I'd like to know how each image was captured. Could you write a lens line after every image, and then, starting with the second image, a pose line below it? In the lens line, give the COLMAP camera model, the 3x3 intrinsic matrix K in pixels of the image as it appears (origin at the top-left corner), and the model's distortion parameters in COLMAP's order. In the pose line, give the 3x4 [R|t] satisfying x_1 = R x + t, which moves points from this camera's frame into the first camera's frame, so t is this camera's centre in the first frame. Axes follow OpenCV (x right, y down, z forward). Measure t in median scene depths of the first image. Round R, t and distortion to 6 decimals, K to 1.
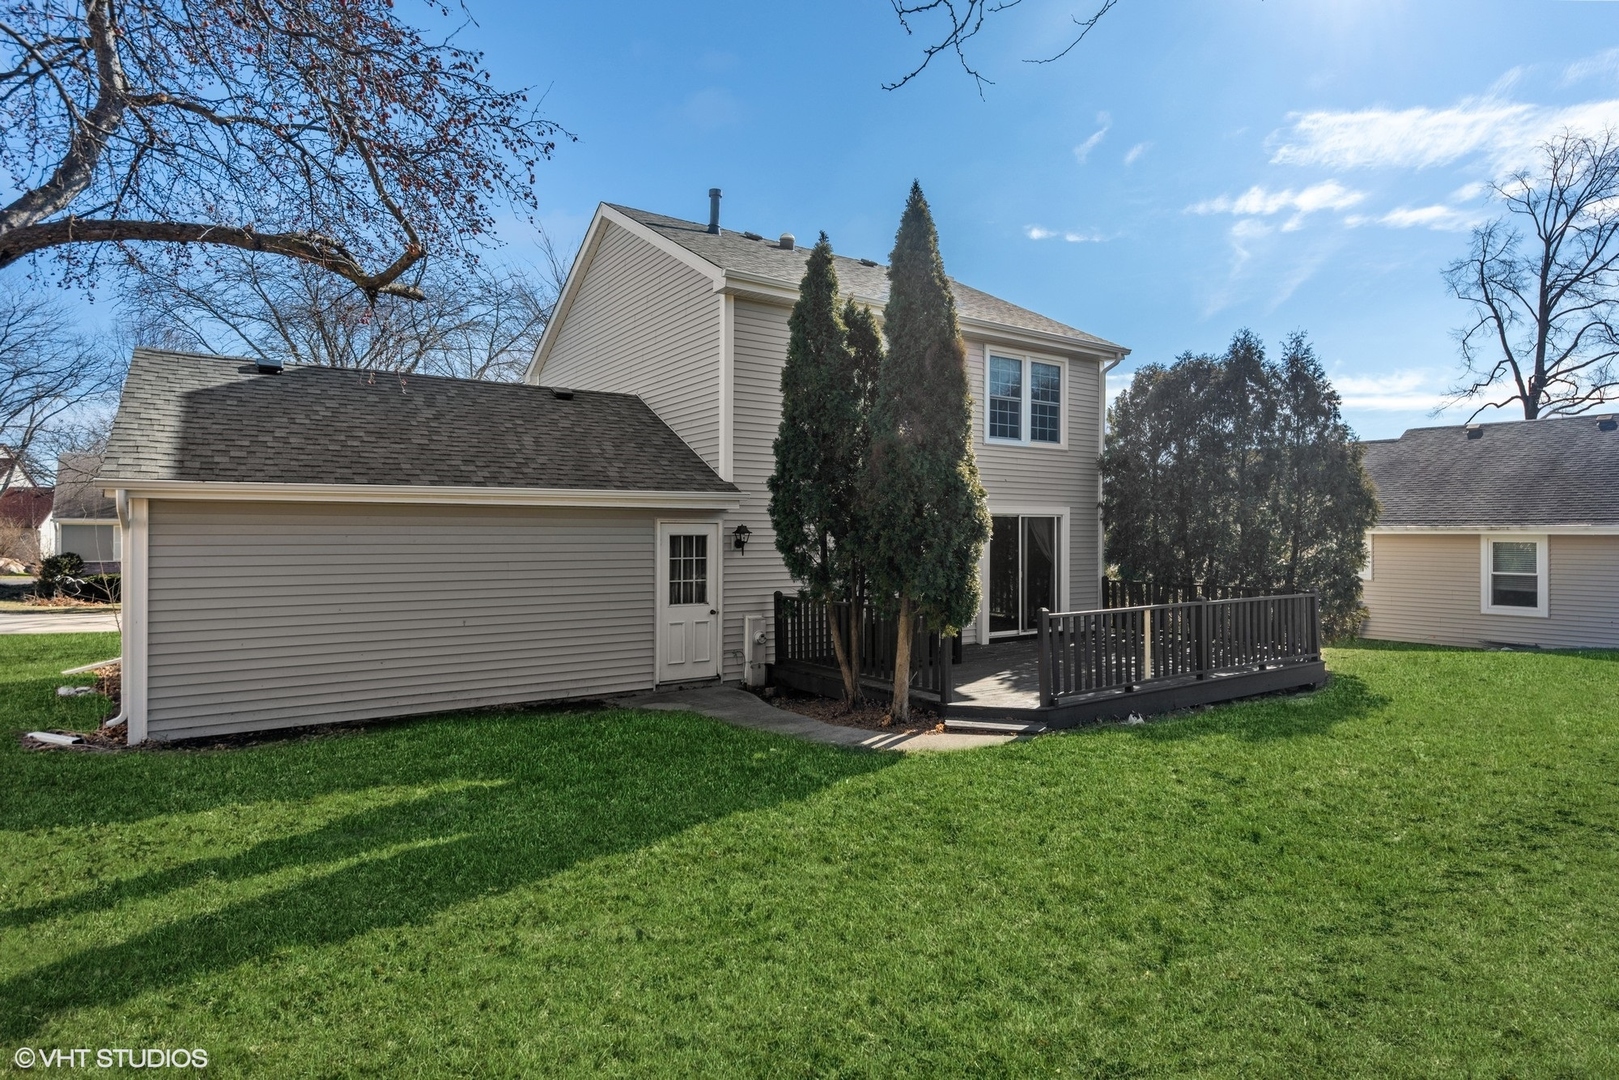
lens RADIAL K [[880.0, 0, 810.9], [0, 880.0, 535.6], [0, 0, 1]] dist [0.003727, 0.000049]
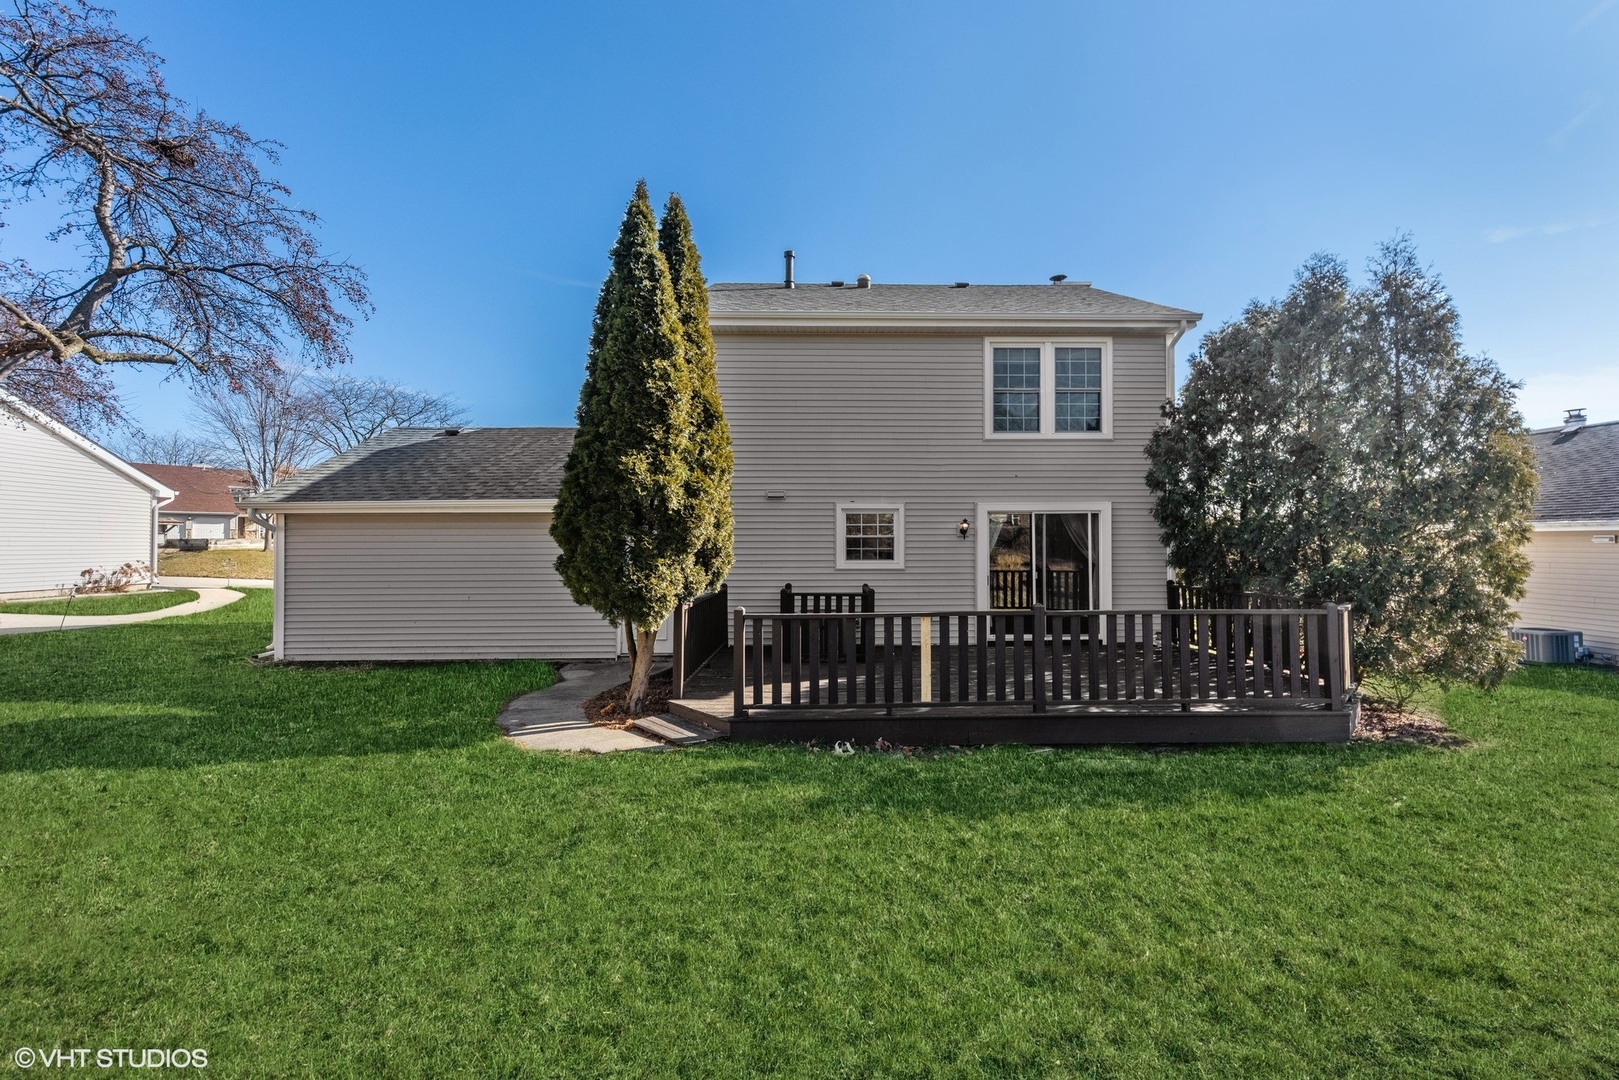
lens RADIAL K [[637.0, 0, 809.2], [0, 637.0, 545.1], [0, 0, 1]] dist [-0.000116, 0.000060]
pose [[0.836033, -0.004923, -0.548656, 0.405020], [0.002638, 0.999984, -0.004953, 0.014175], [0.548672, 0.002694, 0.836033, 0.297679]]
